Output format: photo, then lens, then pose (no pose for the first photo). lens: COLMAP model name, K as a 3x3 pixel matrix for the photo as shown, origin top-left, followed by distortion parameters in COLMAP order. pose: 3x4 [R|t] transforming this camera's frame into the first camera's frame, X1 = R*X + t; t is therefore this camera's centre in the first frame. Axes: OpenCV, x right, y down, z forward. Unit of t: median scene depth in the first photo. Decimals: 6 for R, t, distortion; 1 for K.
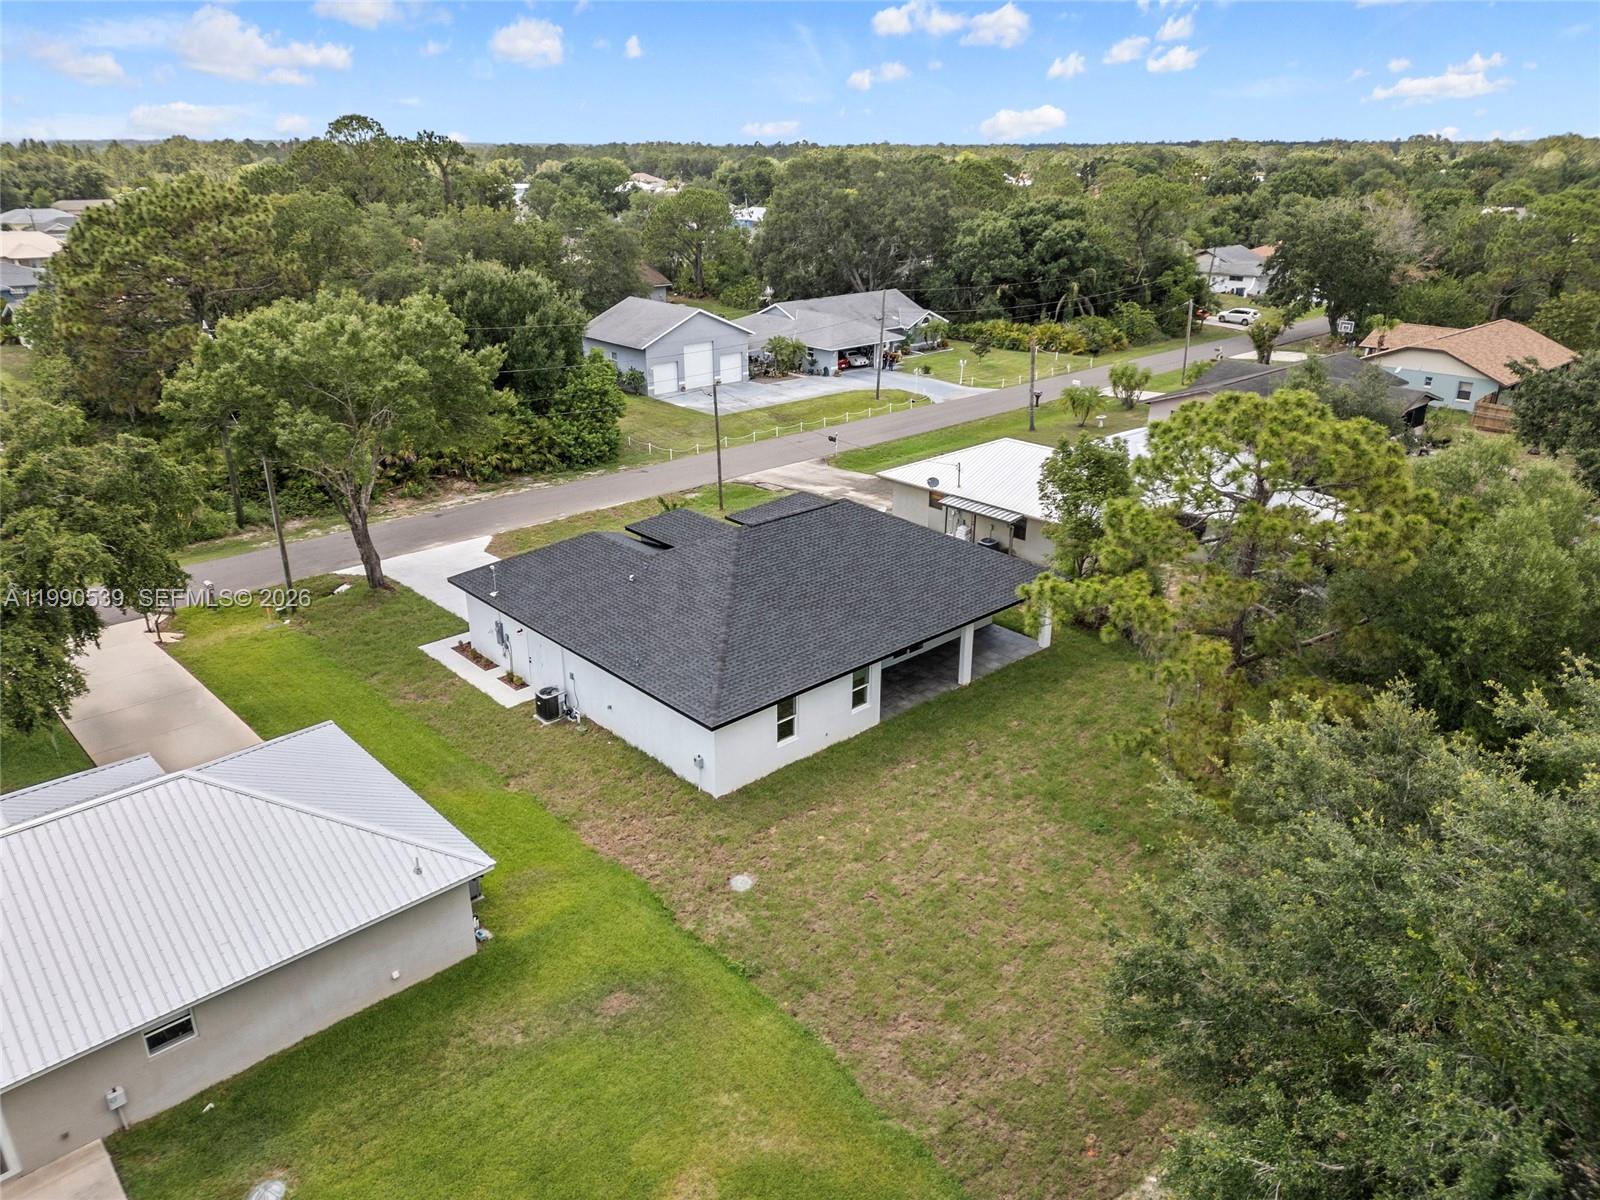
lens RADIAL K [[1124.7, 0, 800.0], [0, 1124.7, 600.0], [0, 0, 1]] dist [0.103701, -0.174595]
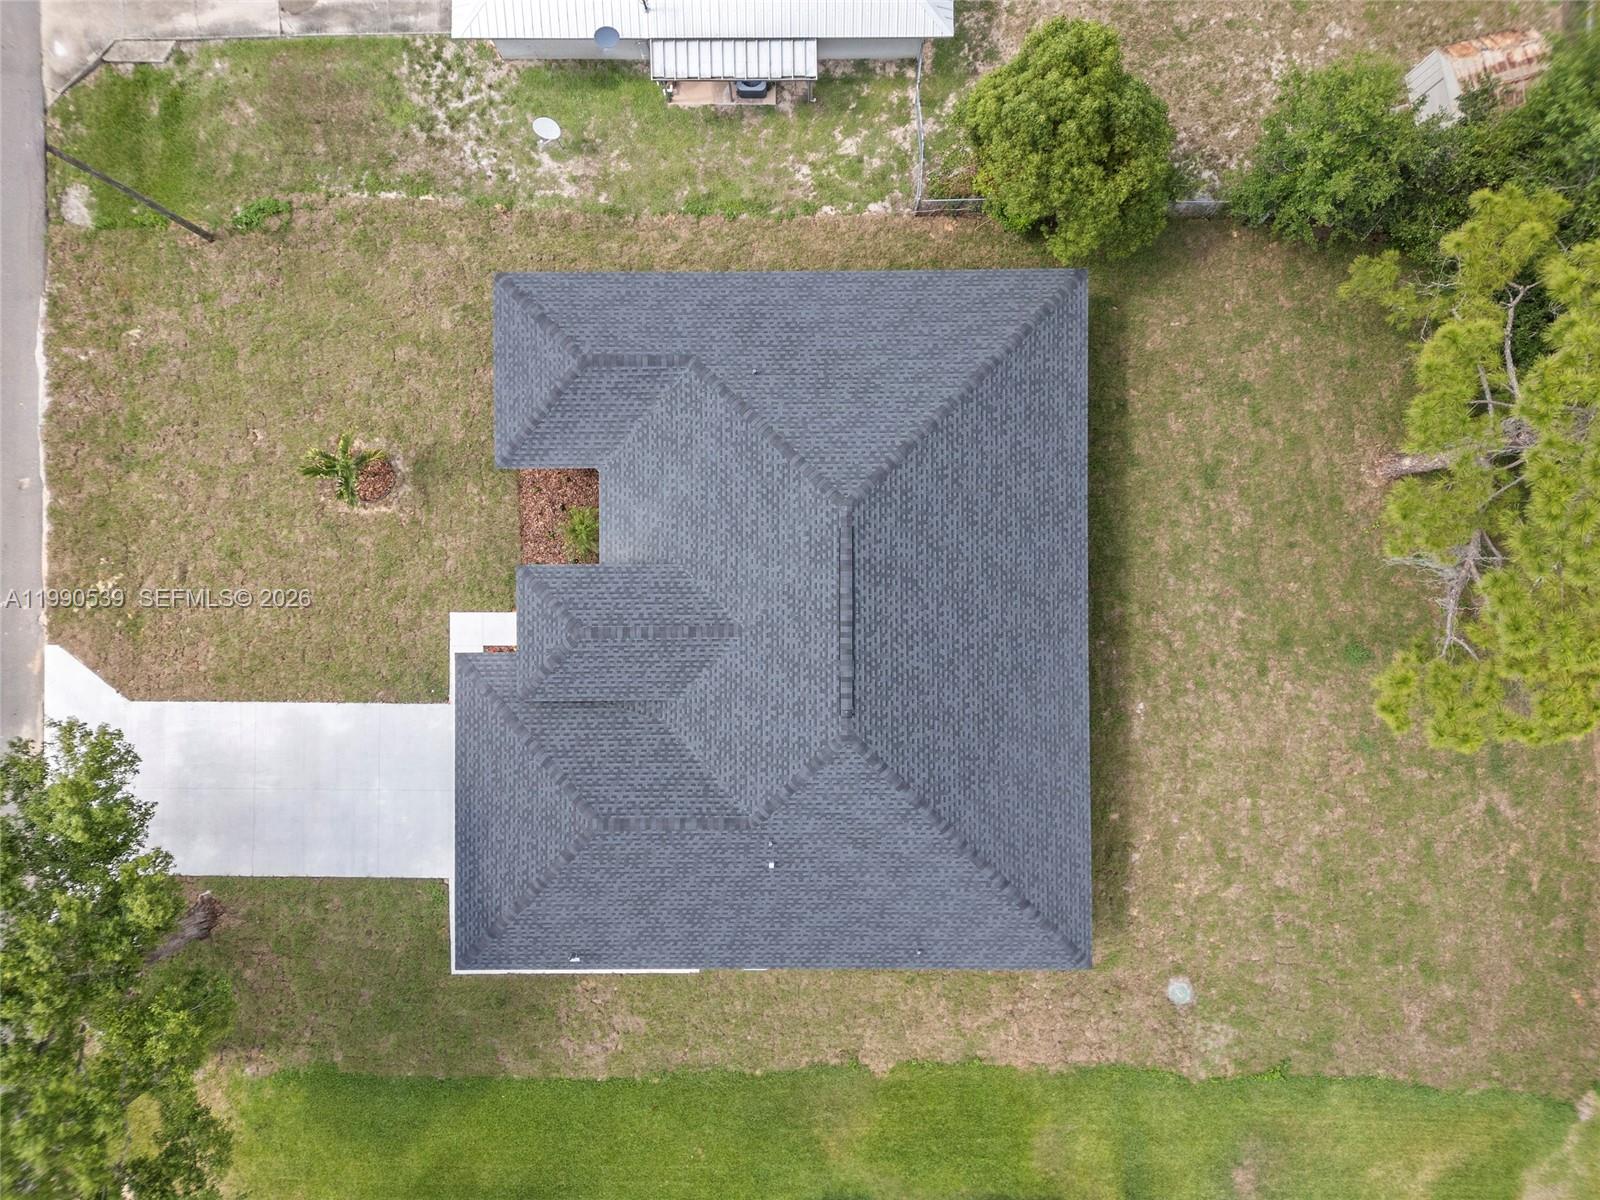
lens RADIAL K [[1124.7, 0, 800.0], [0, 1124.7, 600.0], [0, 0, 1]] dist [0.103701, -0.174595]
pose [[0.676801, -0.736034, -0.013893, -0.007545], [0.274936, 0.235214, 0.932247, -0.834867], [-0.682898, -0.634766, 0.361555, 1.003267]]
